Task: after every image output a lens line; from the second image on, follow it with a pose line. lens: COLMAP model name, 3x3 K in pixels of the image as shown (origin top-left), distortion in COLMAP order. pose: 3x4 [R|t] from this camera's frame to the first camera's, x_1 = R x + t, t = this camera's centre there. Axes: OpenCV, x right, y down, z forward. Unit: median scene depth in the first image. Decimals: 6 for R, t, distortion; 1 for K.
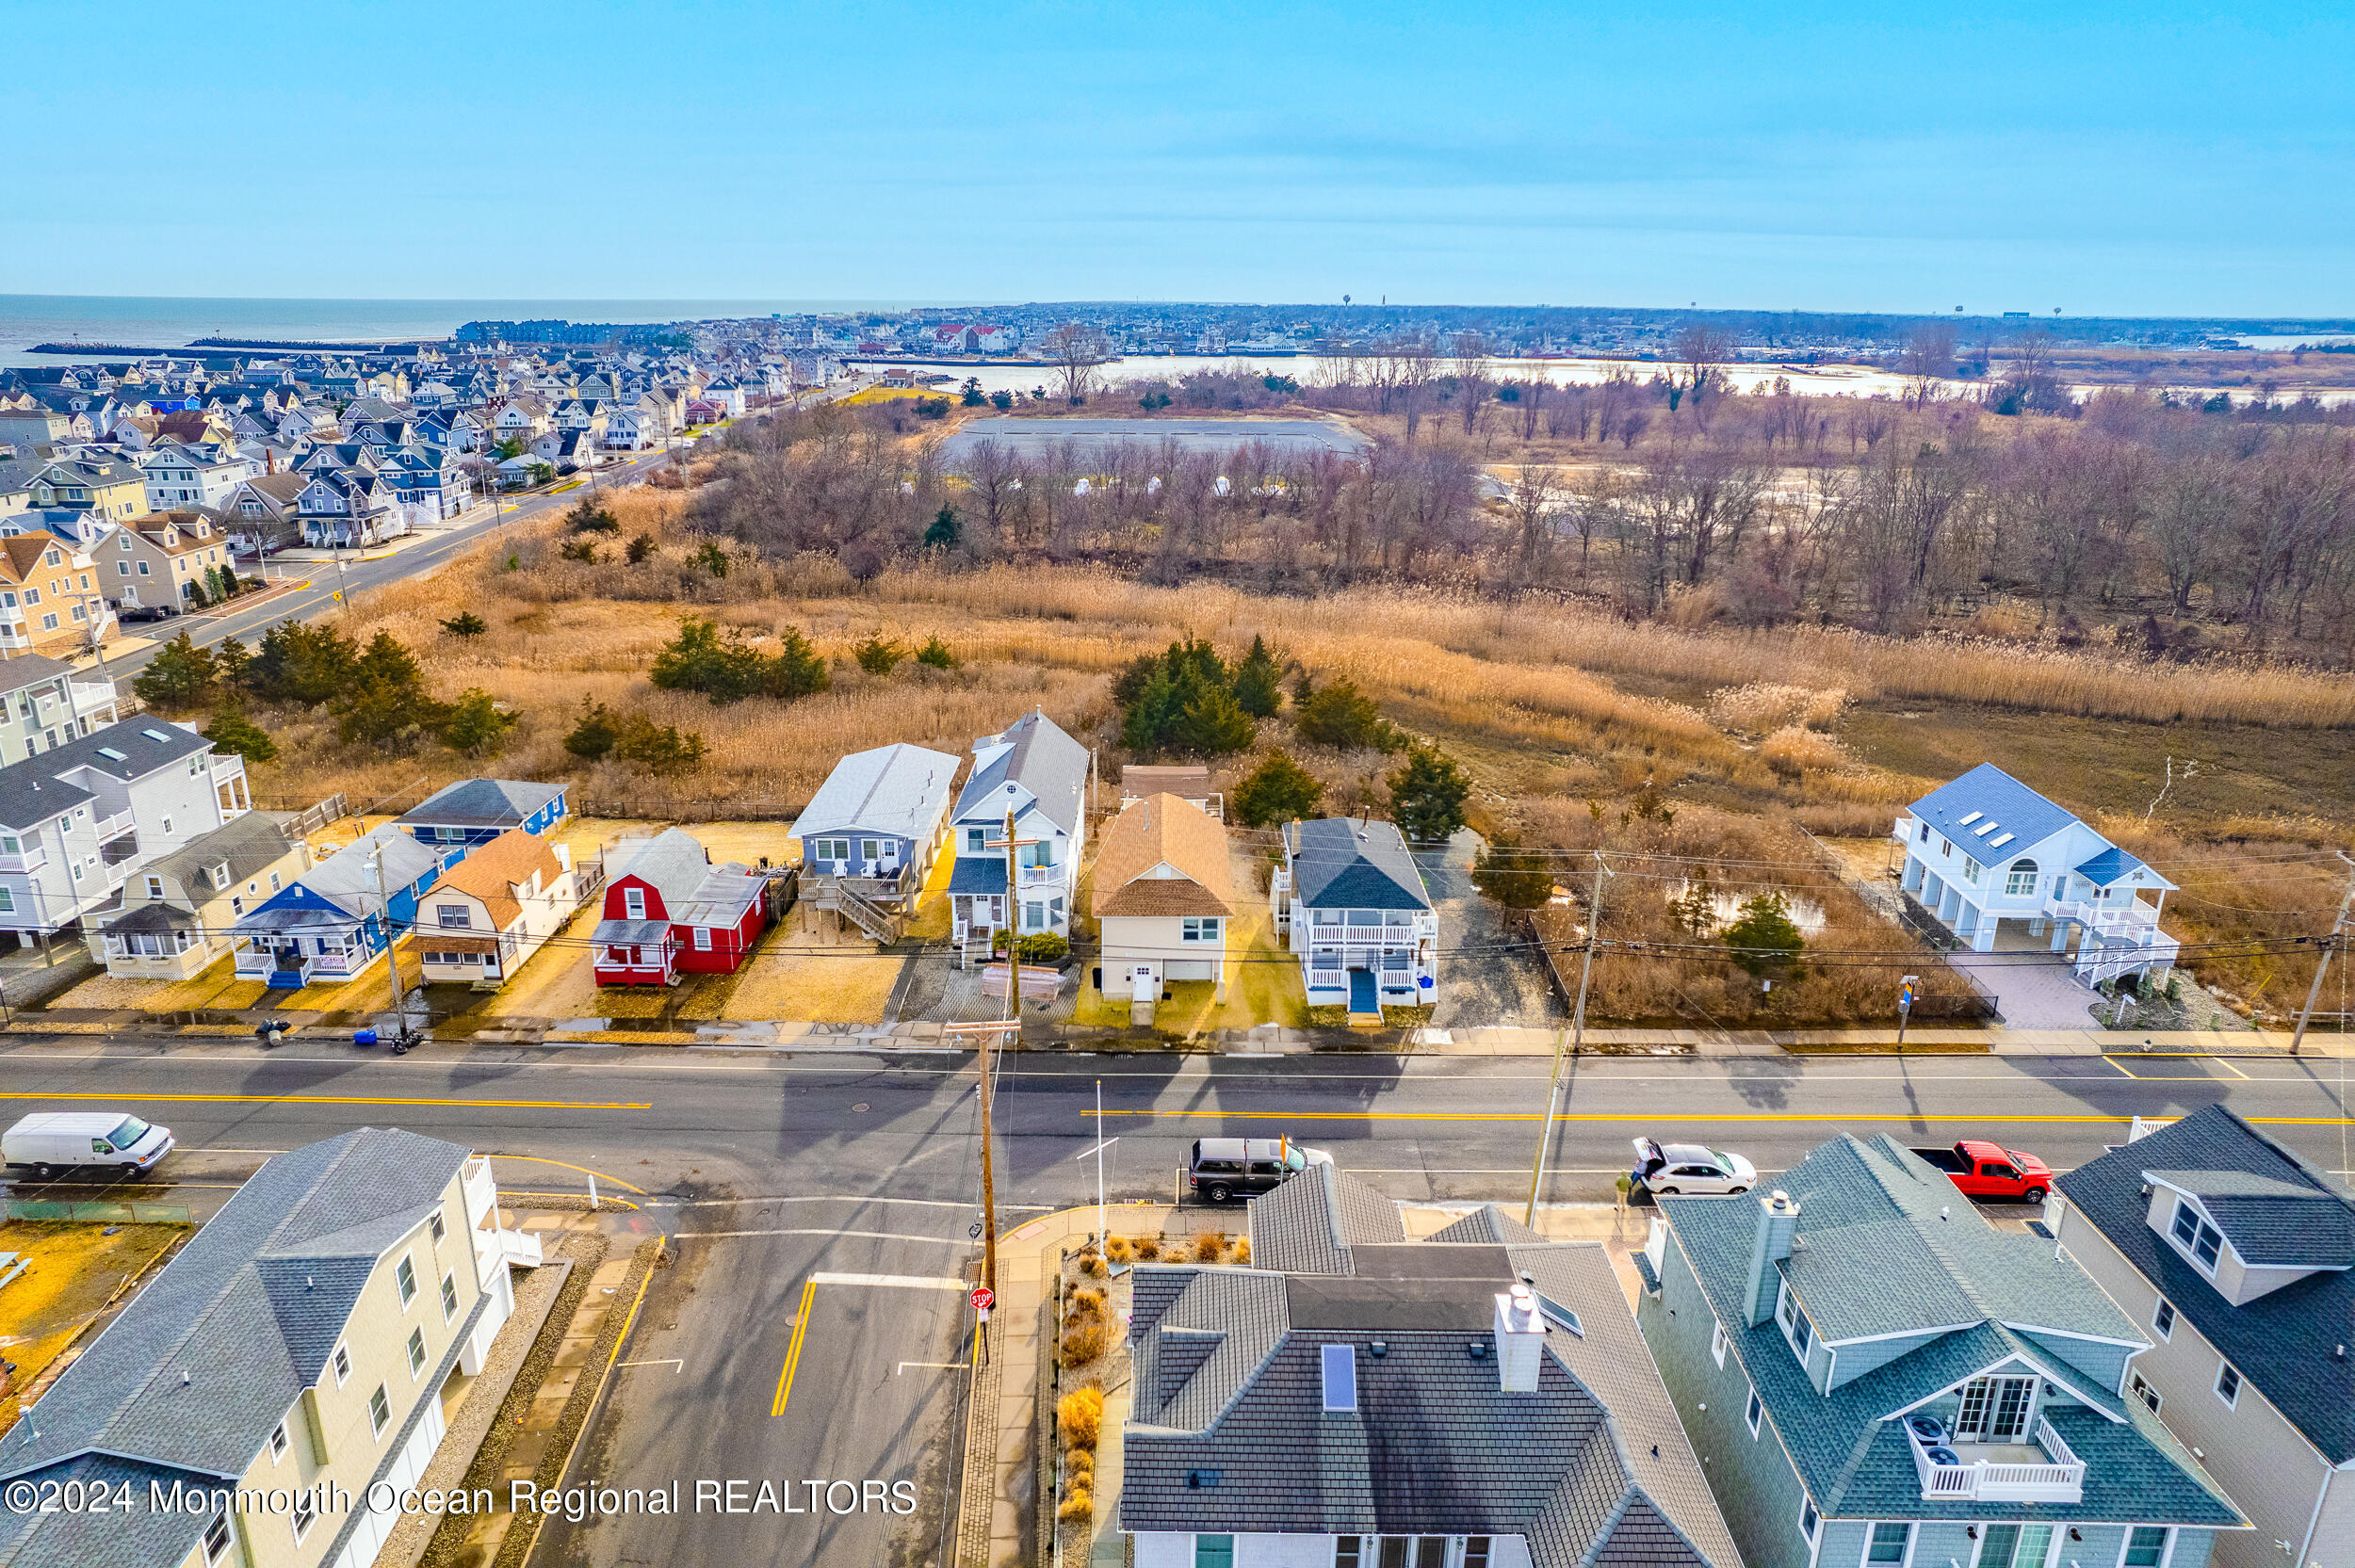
lens RADIAL K [[1505.1, 0, 1178.6], [0, 1505.1, 793.6], [0, 0, 1]] dist [-0.069998, 0.064851]
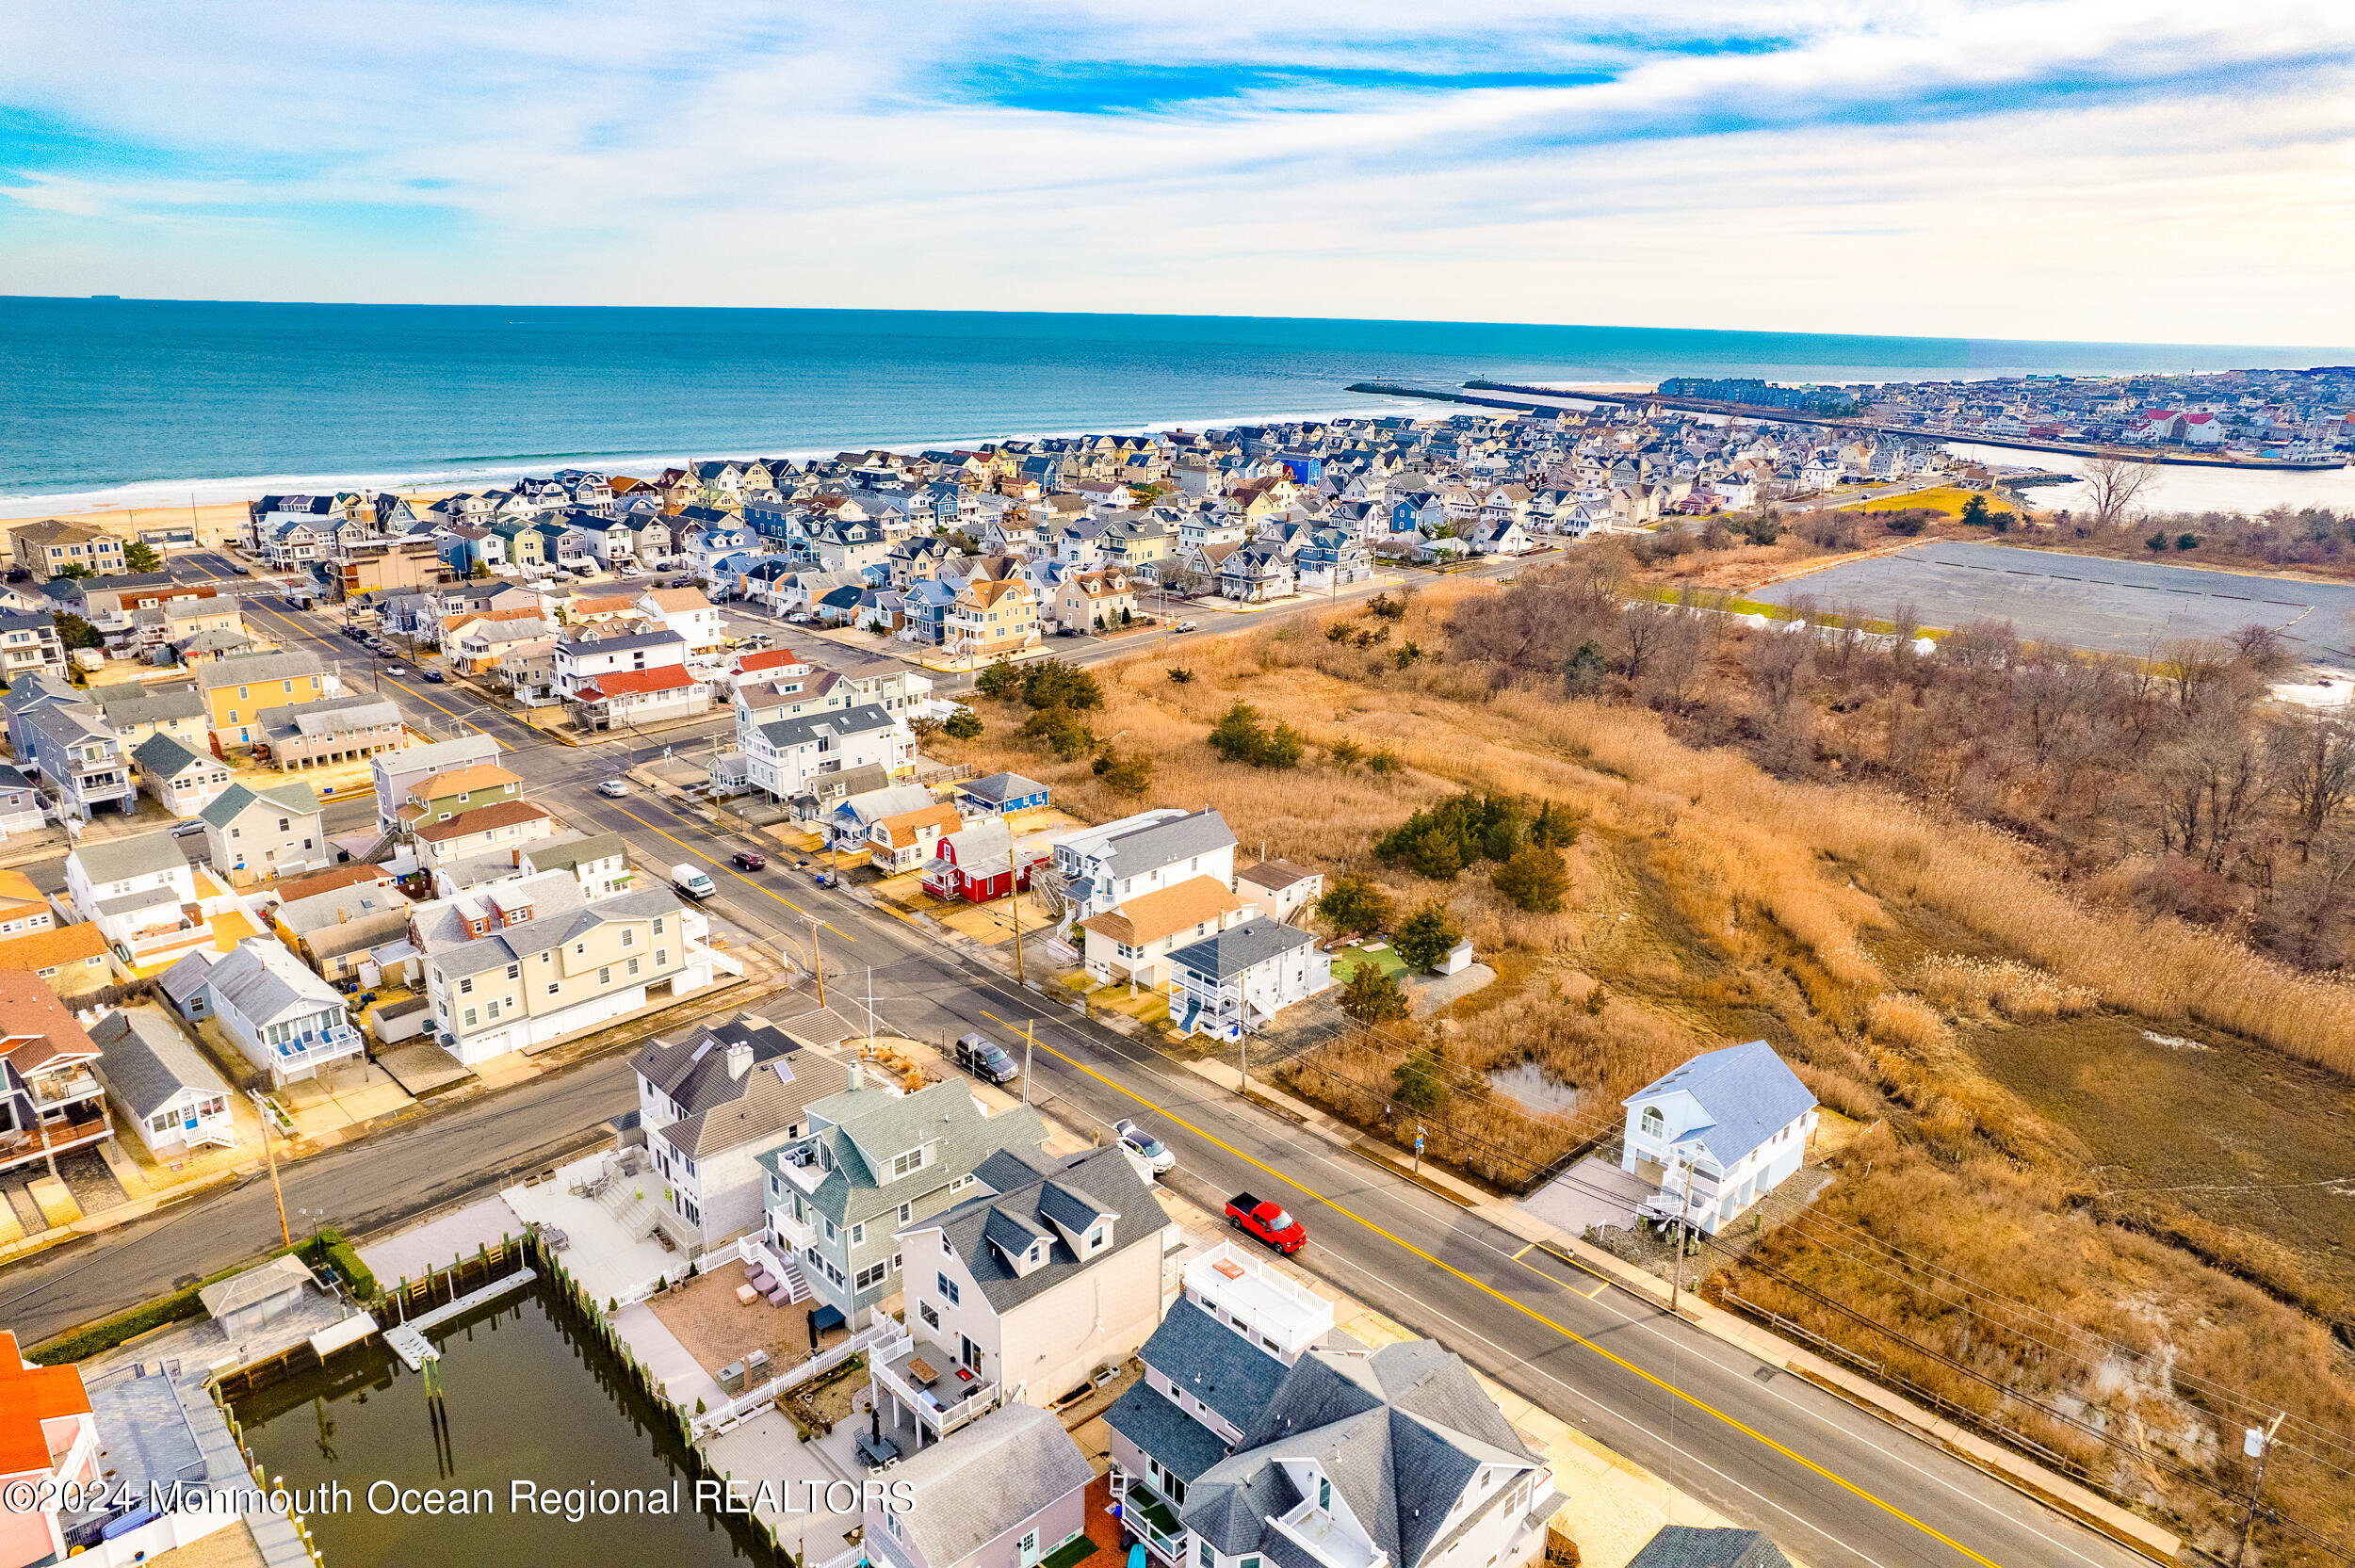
lens RADIAL K [[1505.1, 0, 1178.6], [0, 1505.1, 793.6], [0, 0, 1]] dist [-0.069998, 0.064851]
pose [[0.694674, 0.224468, -0.683405, 1.067785], [-0.238398, 0.968214, 0.075686, -0.202618], [0.678671, 0.110345, 0.726106, -0.182992]]
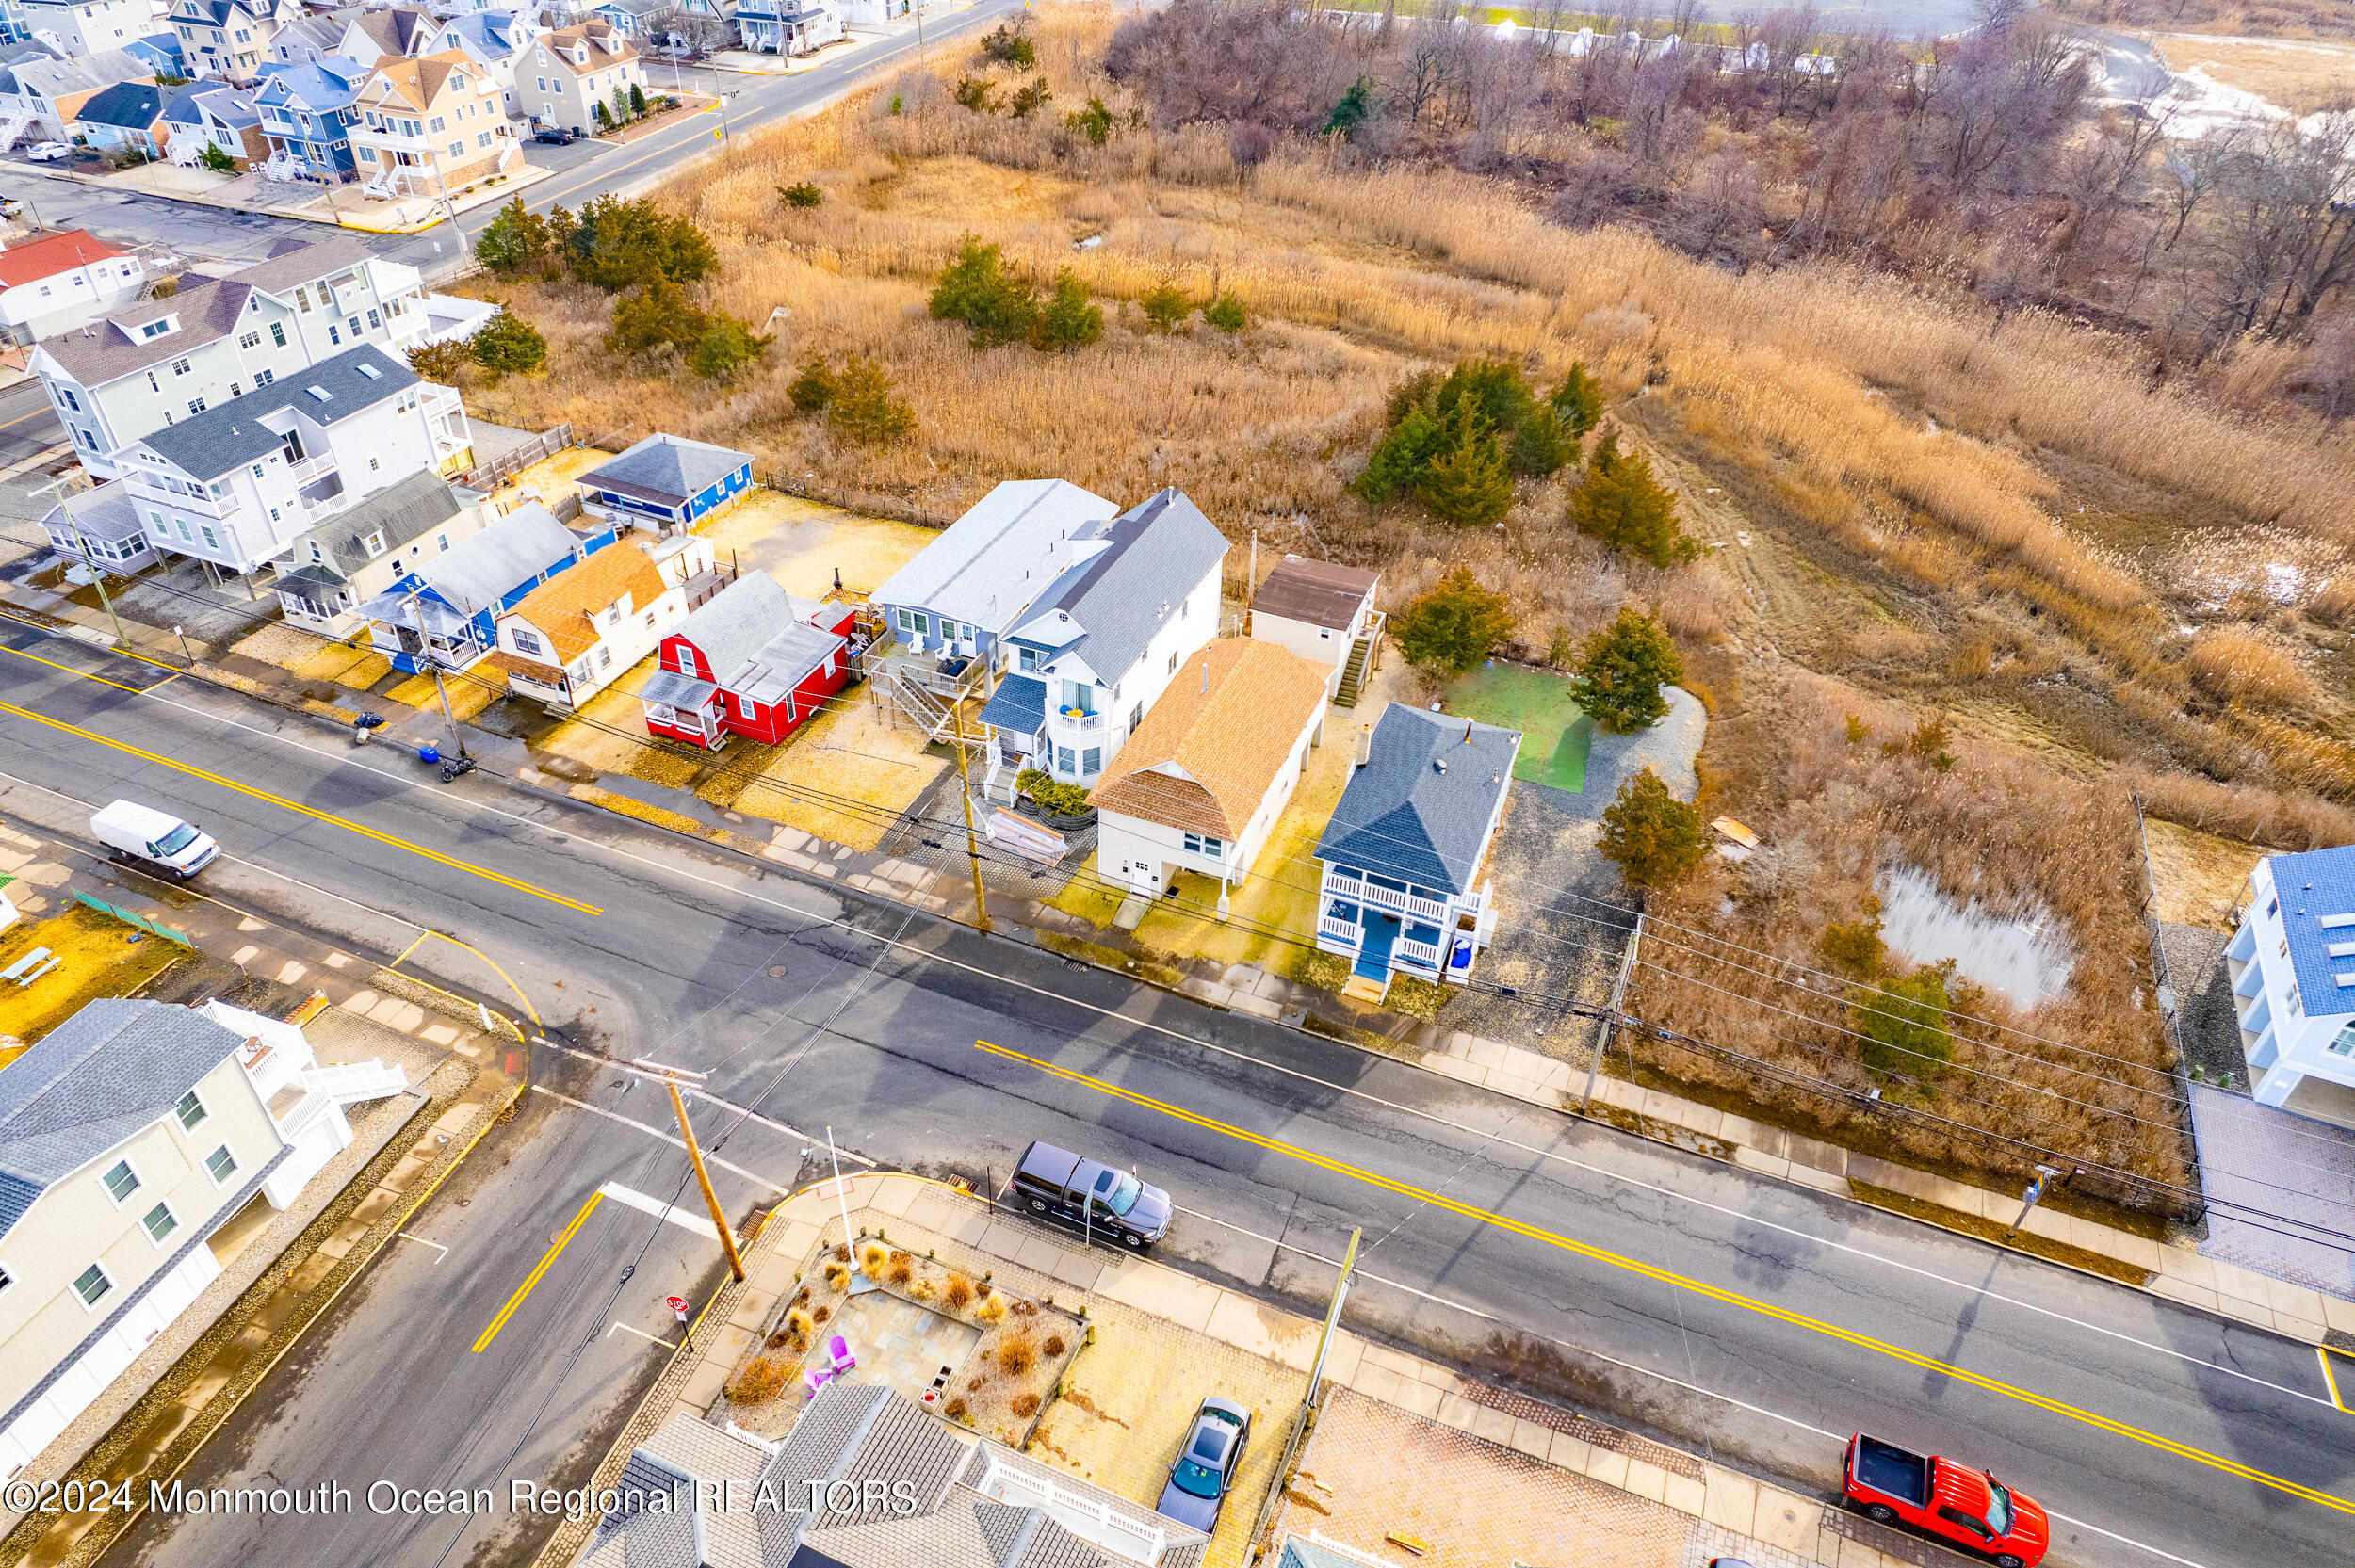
lens RADIAL K [[1505.1, 0, 1178.6], [0, 1505.1, 793.6], [0, 0, 1]] dist [-0.069998, 0.064851]
pose [[0.923780, 0.243587, -0.295459, 0.230396], [-0.134181, 0.928581, 0.346024, -0.215265], [0.358644, -0.280005, 0.890489, 0.209898]]
